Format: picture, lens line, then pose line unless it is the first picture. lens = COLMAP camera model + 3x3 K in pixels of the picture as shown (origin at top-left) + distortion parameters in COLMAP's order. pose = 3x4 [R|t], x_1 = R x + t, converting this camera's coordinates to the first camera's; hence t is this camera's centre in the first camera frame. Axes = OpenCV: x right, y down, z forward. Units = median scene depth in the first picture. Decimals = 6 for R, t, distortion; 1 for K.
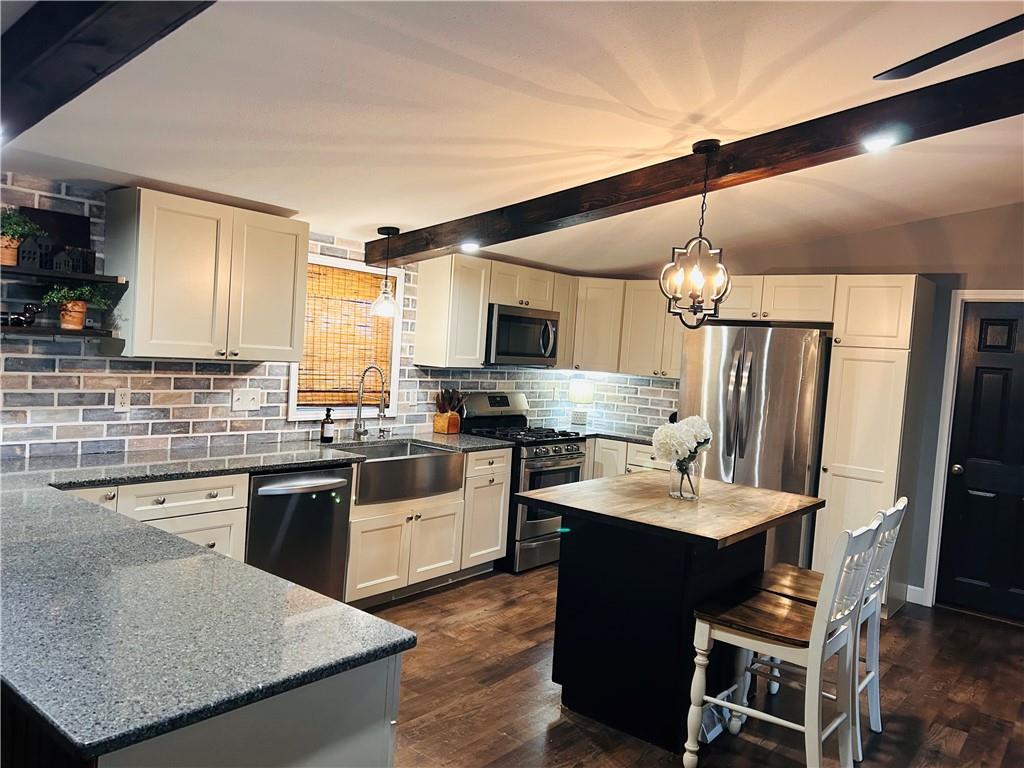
lens RADIAL K [[773.8, 0, 512.0], [0, 773.8, 384.0], [0, 0, 1]] dist [0.070235, -0.094888]
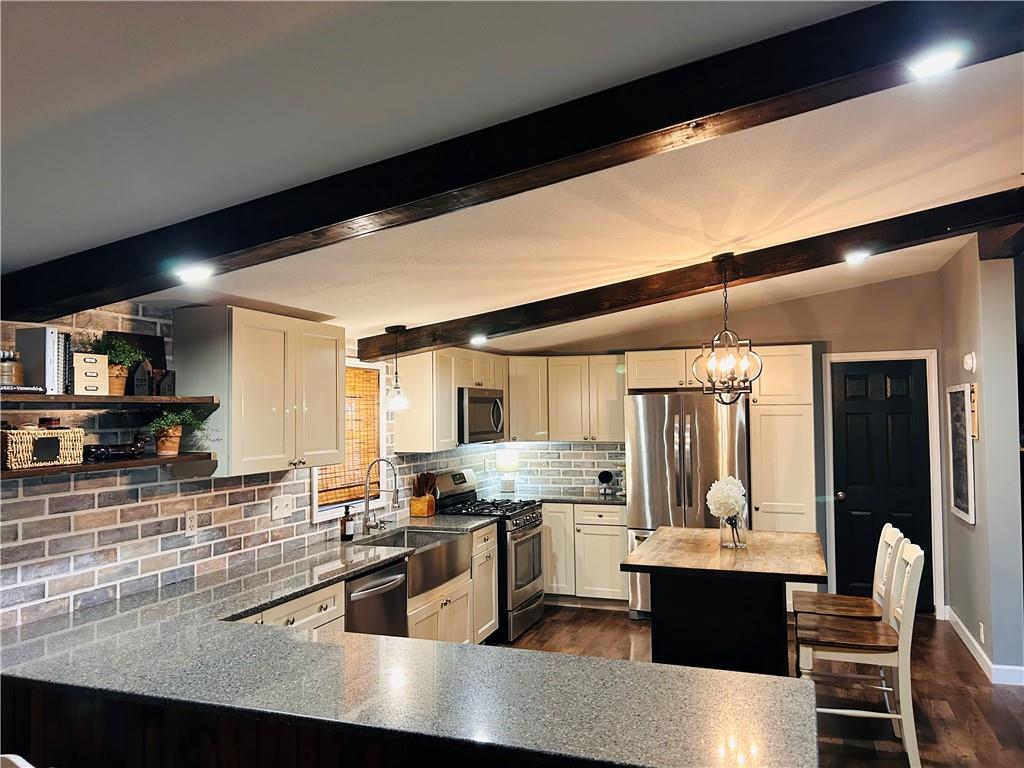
lens RADIAL K [[773.8, 0, 512.0], [0, 773.8, 384.0], [0, 0, 1]] dist [0.070235, -0.094888]
pose [[0.945114, -0.067559, 0.319679, -0.374972], [0.091496, 0.993969, -0.060445, -0.048880], [-0.313667, 0.086377, 0.945596, -0.033455]]
